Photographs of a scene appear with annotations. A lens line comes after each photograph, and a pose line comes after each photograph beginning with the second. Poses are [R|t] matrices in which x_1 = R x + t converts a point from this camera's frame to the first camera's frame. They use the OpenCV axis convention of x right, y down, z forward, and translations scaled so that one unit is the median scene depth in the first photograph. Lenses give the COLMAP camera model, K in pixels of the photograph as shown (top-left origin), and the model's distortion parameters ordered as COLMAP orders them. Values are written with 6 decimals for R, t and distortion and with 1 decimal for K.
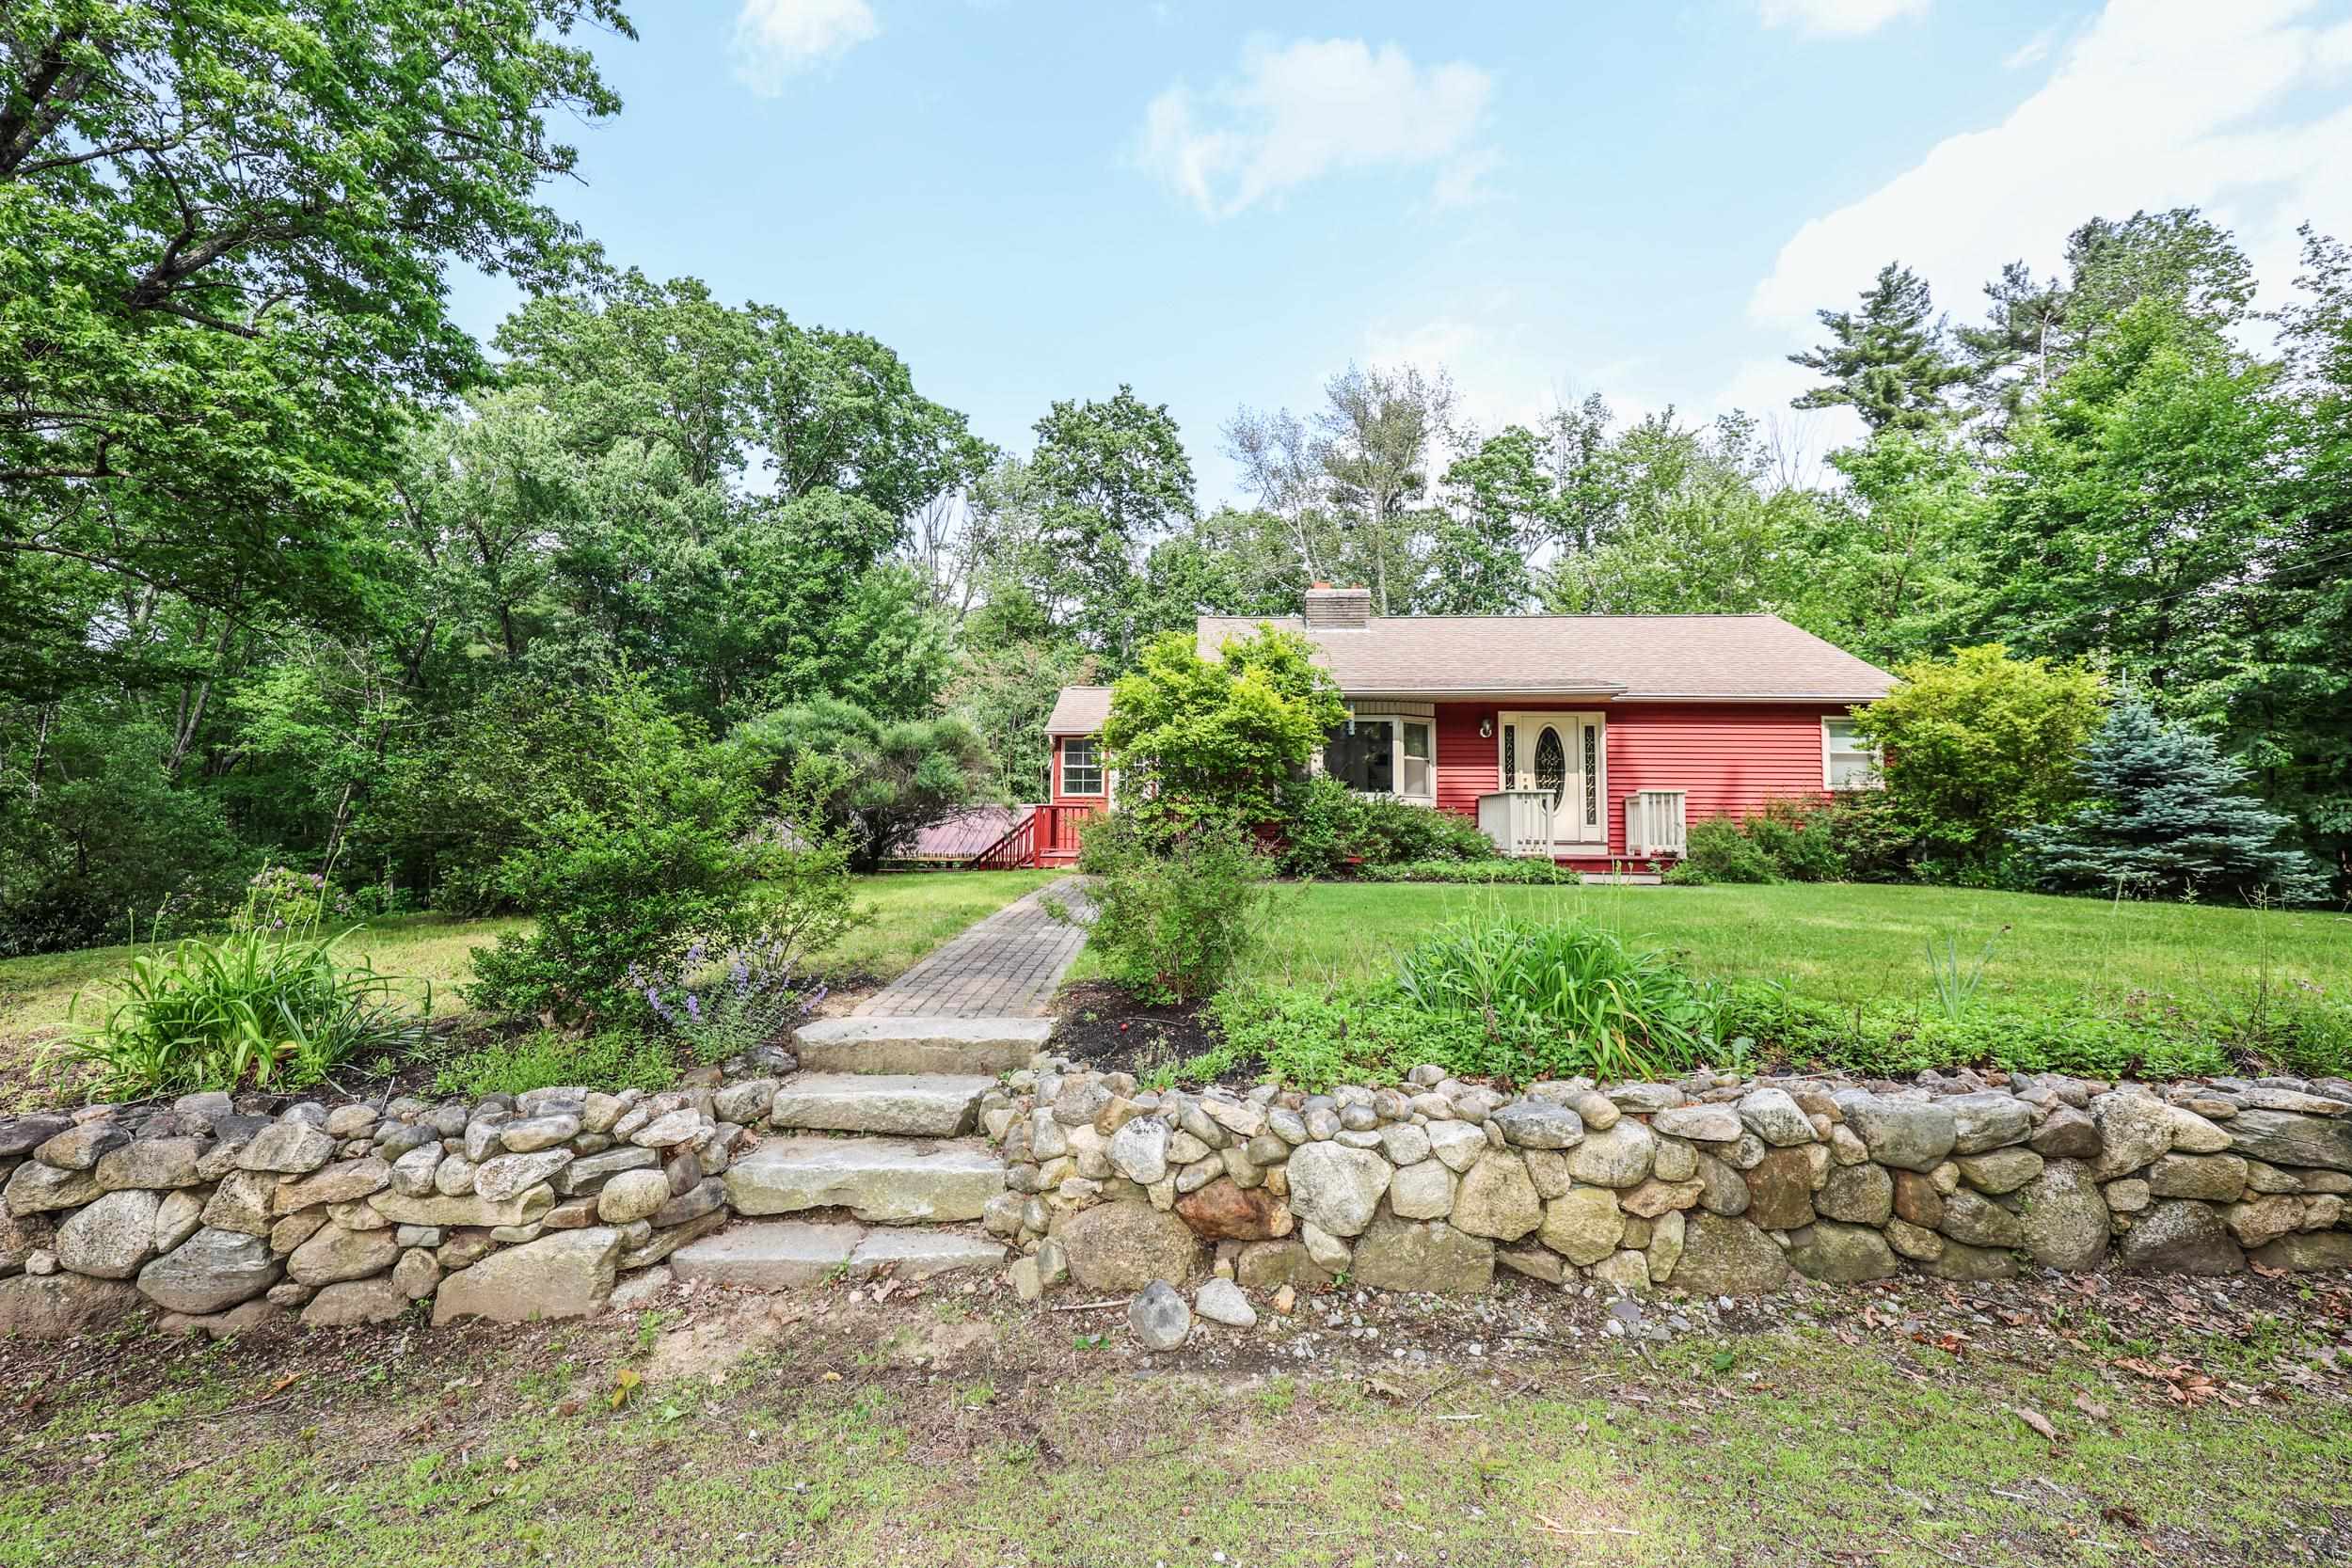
lens RADIAL K [[950.5, 0, 1171.7], [0, 950.5, 781.3], [0, 0, 1]] dist [-0.001532, -0.001243]
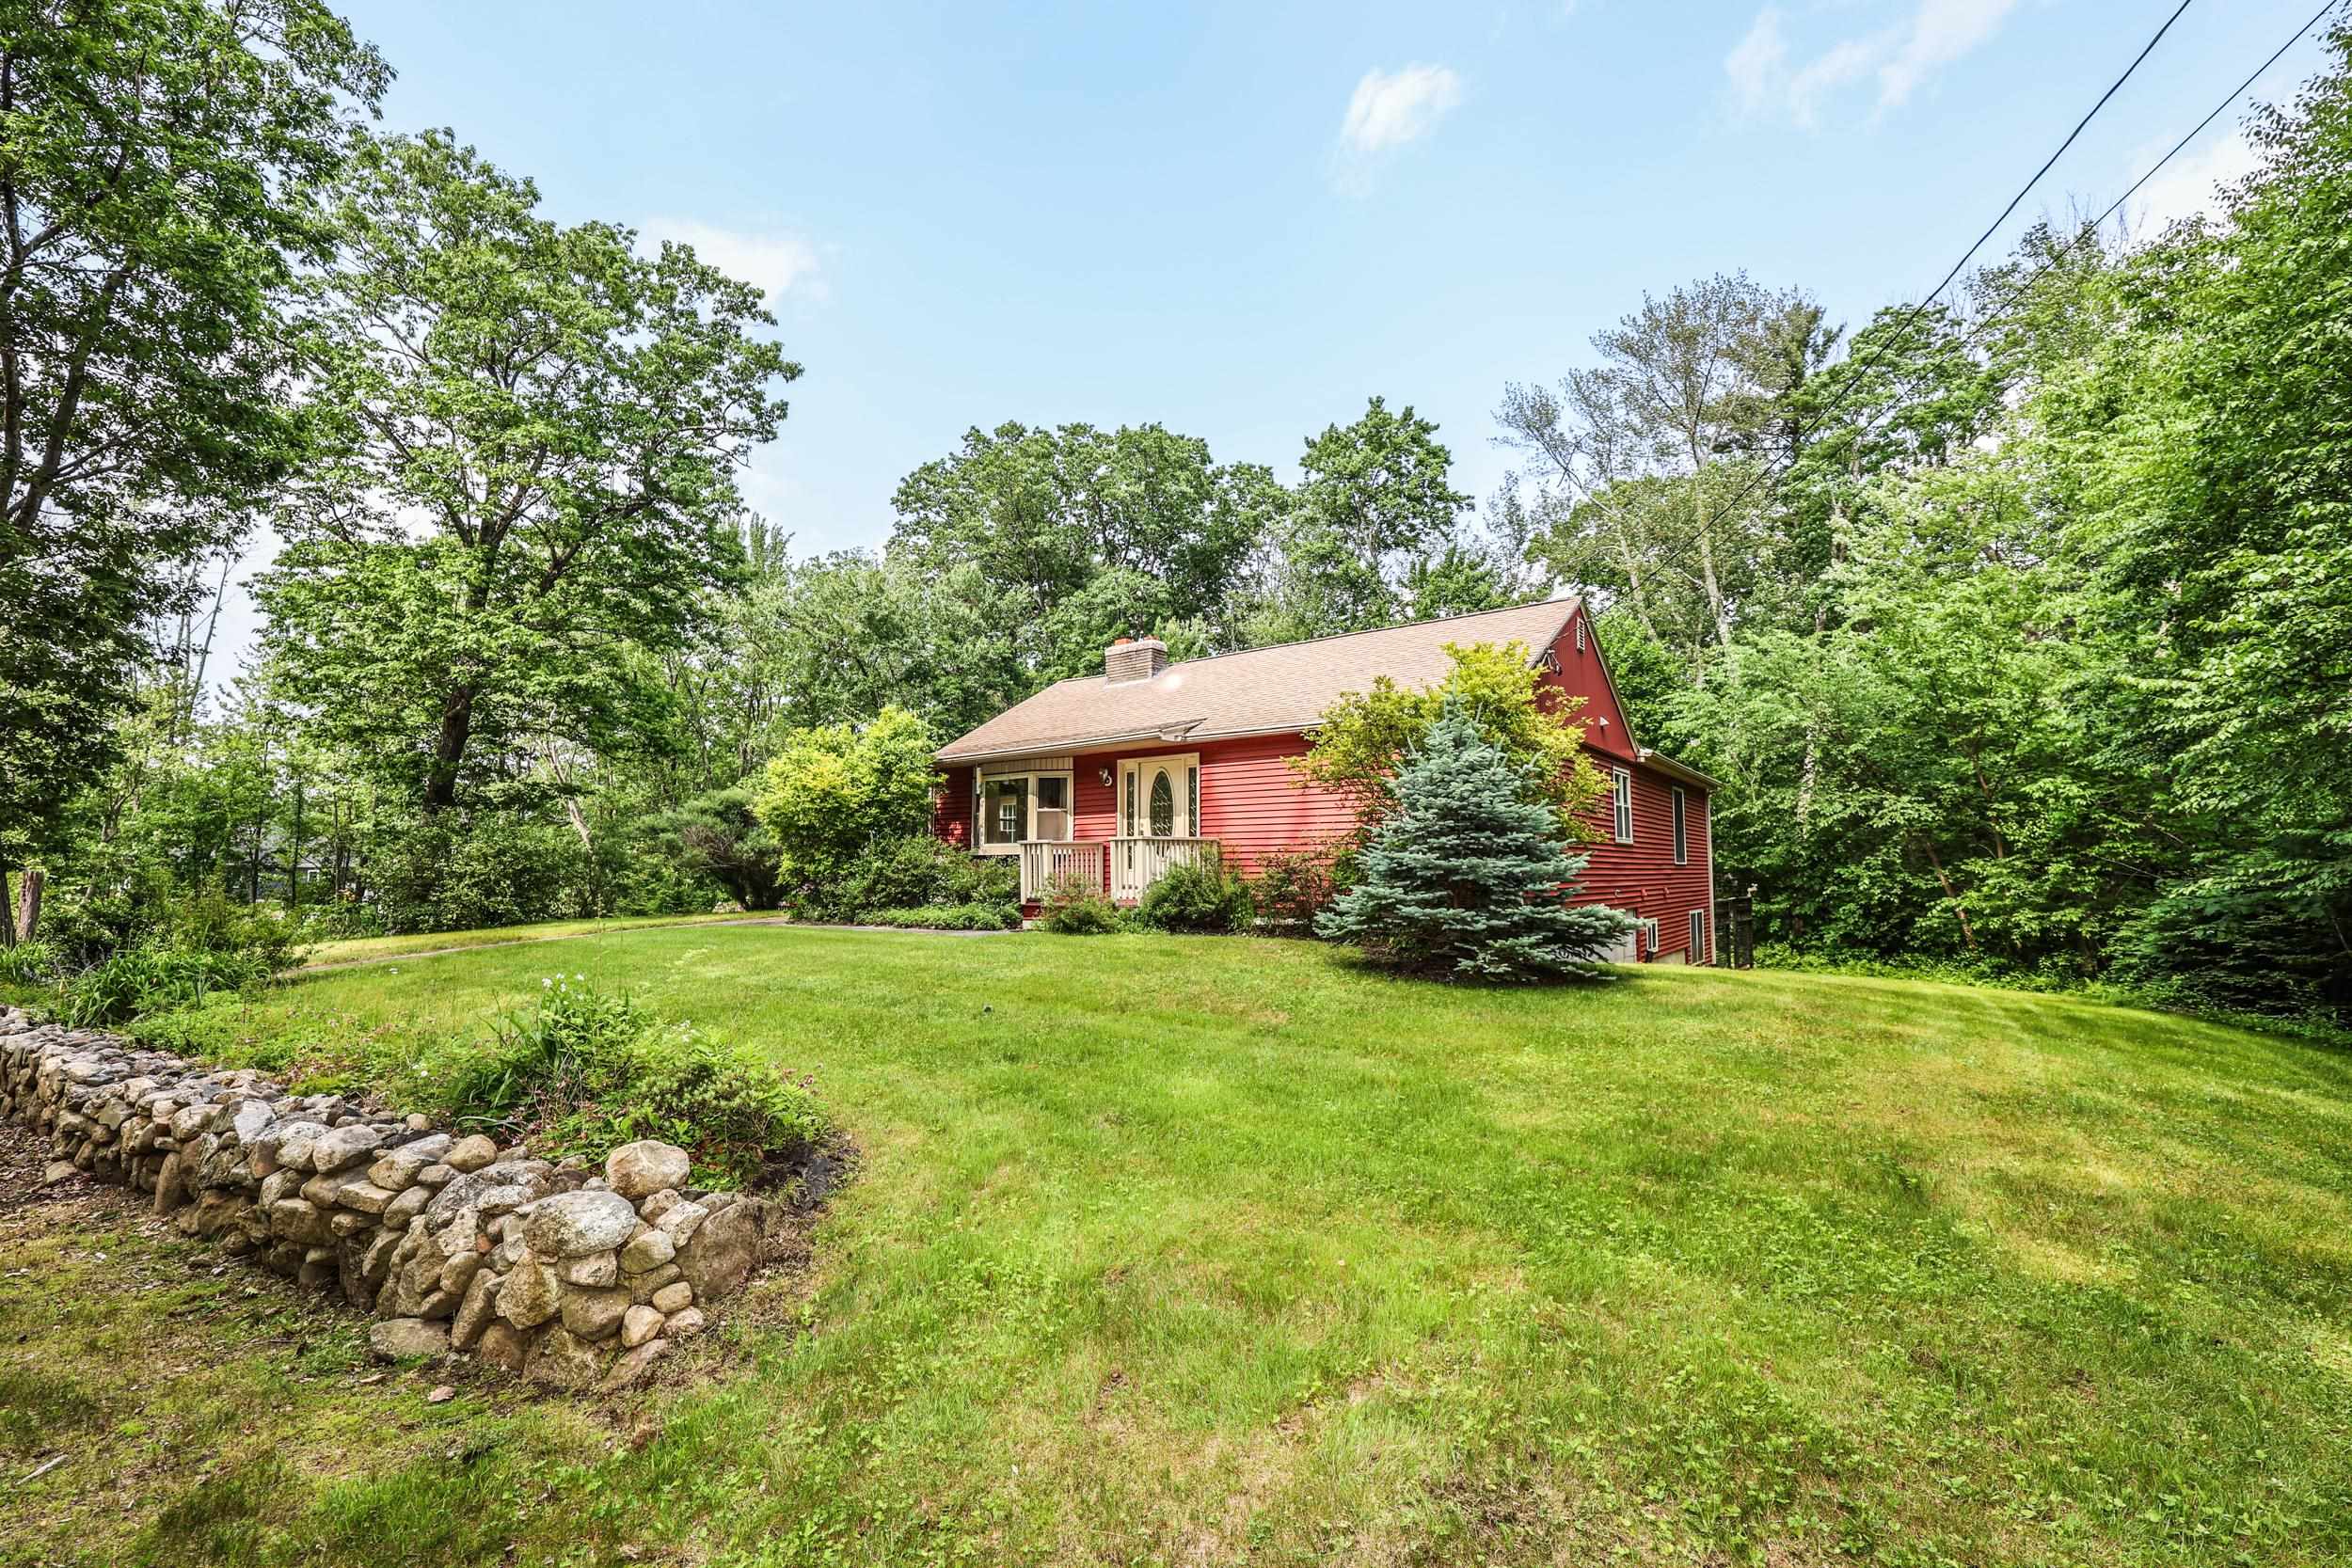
lens RADIAL K [[950.5, 0, 1163.9], [0, 950.5, 795.4], [0, 0, 1]] dist [-0.001532, -0.001243]
pose [[0.823875, -0.051279, -0.564448, 0.315358], [0.052269, 0.998529, -0.014421, -0.005818], [0.564357, -0.017622, 0.825343, 0.054546]]
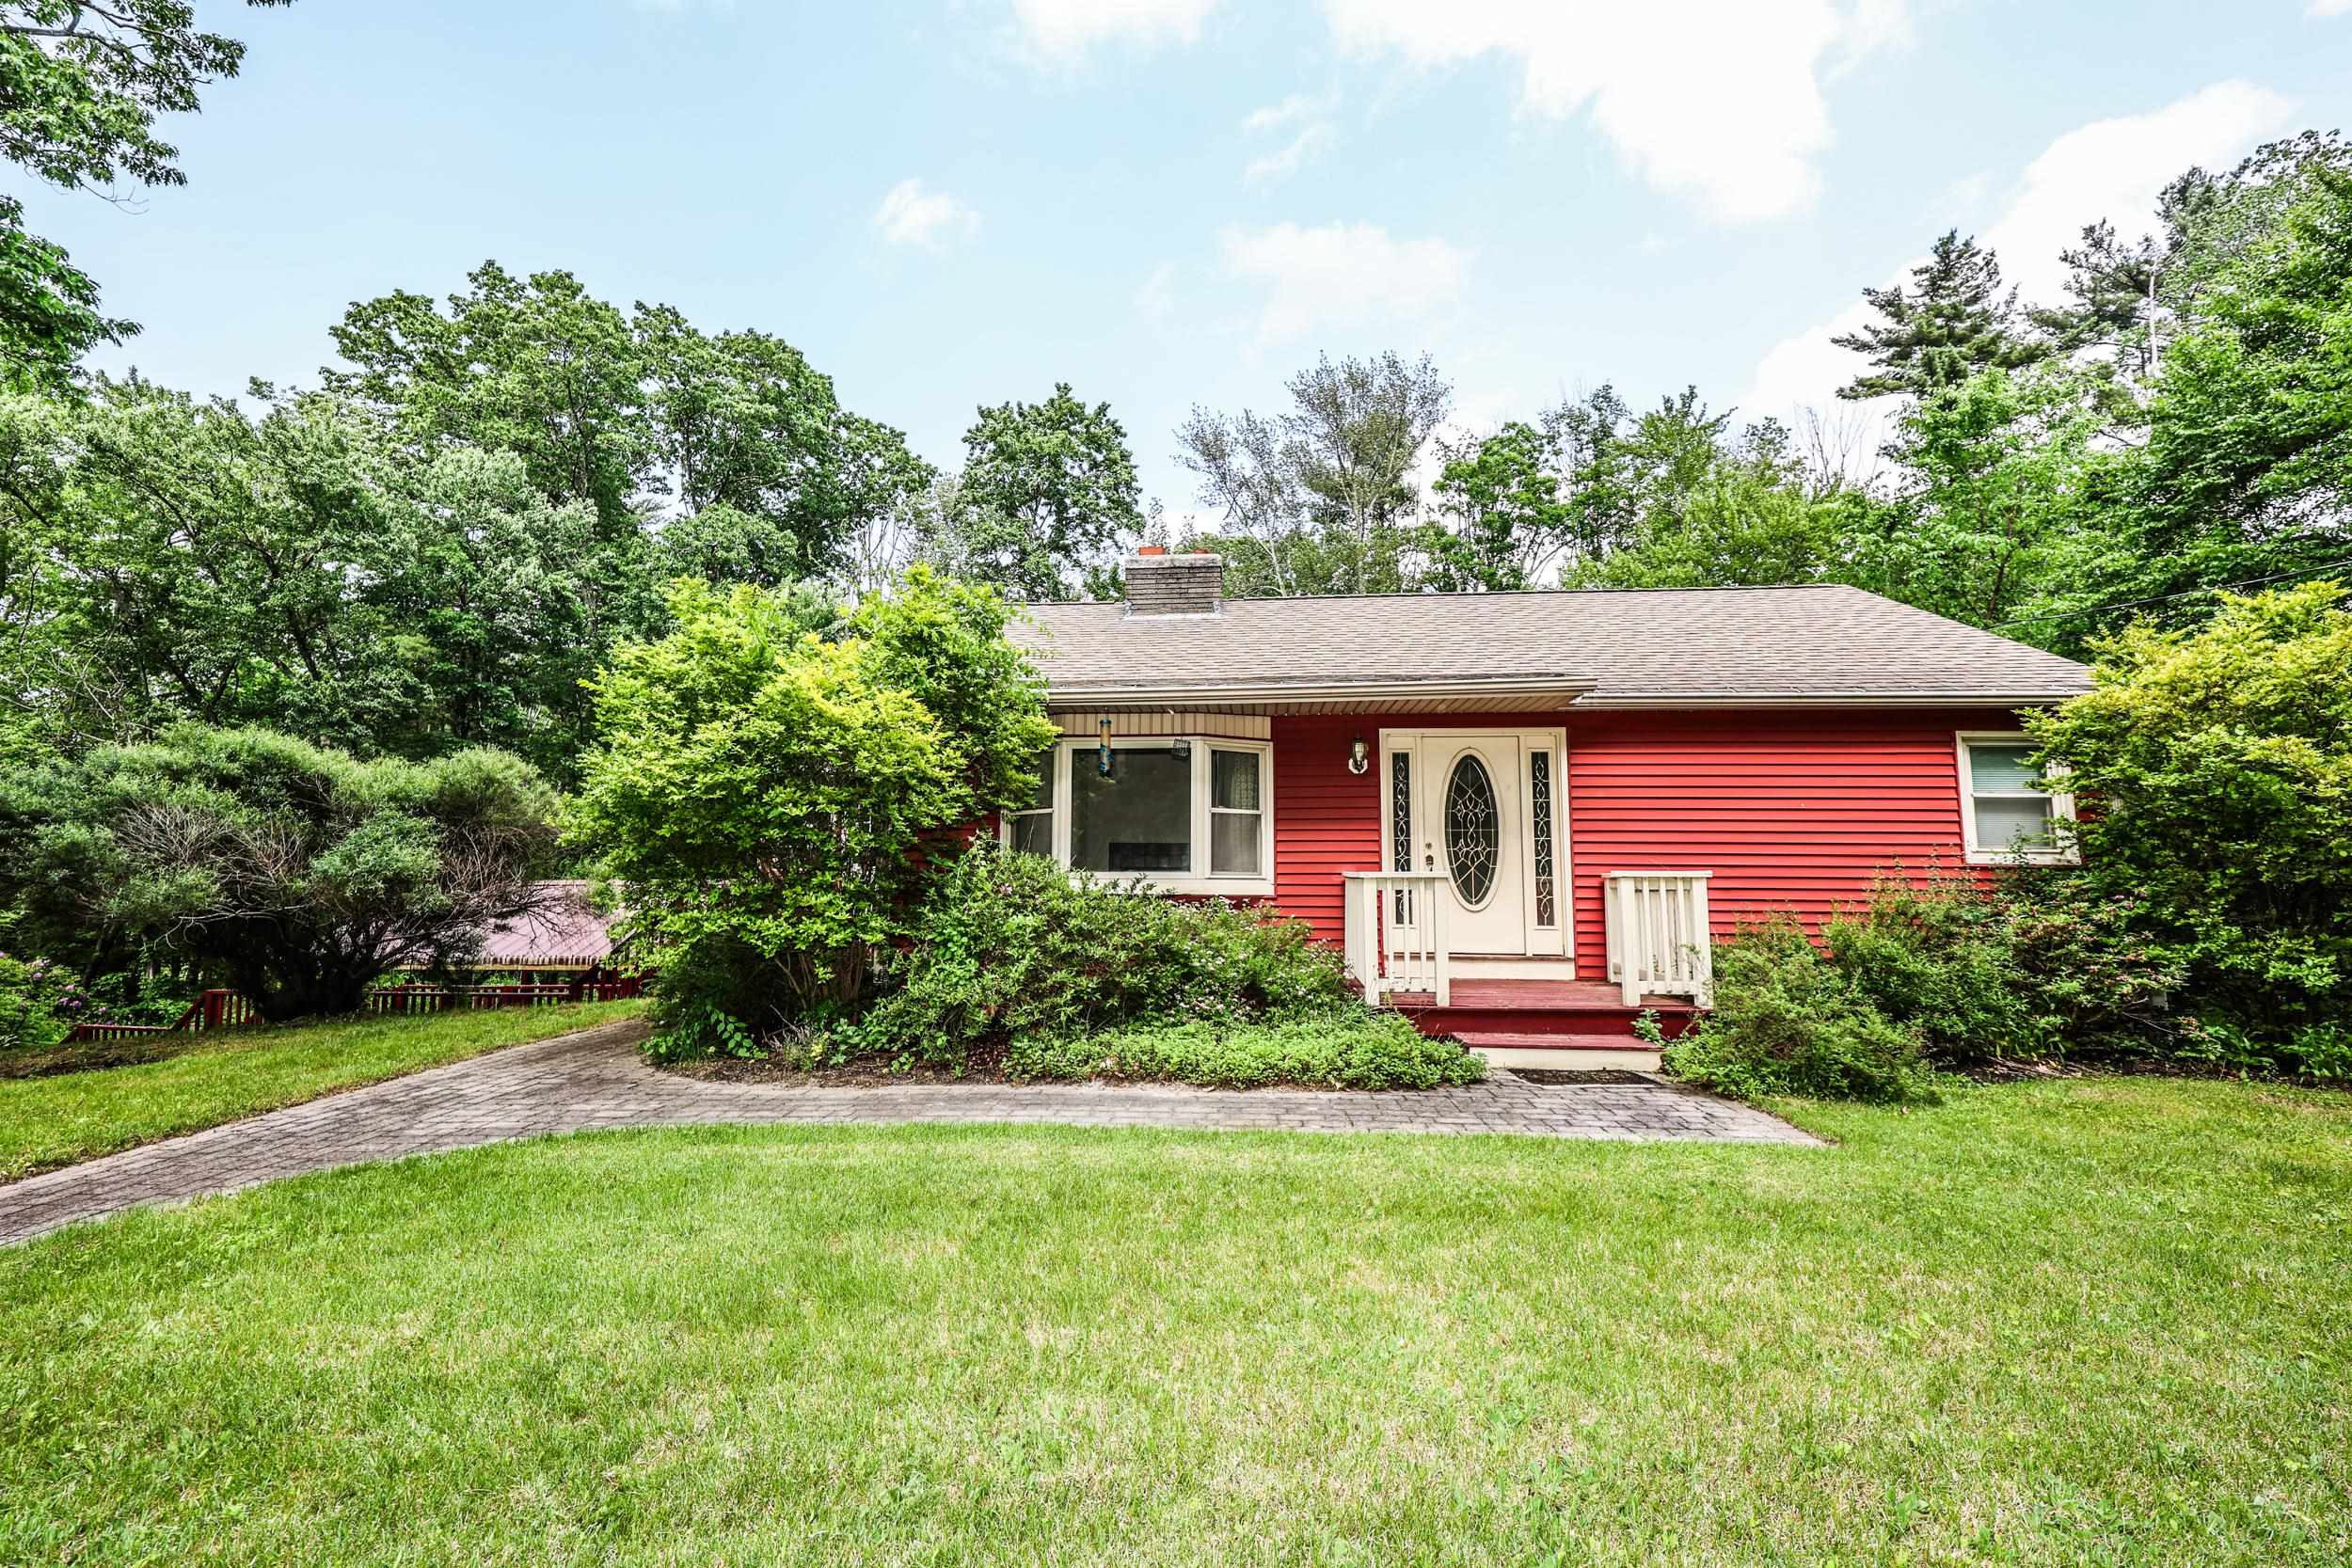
lens RADIAL K [[950.5, 0, 1154.1], [0, 950.5, 791.6], [0, 0, 1]] dist [-0.001532, -0.001243]
pose [[0.998866, -0.009070, -0.046748, 0.075628], [0.007366, 0.999307, -0.036486, -0.005028], [0.047046, 0.036100, 0.998240, 0.134401]]
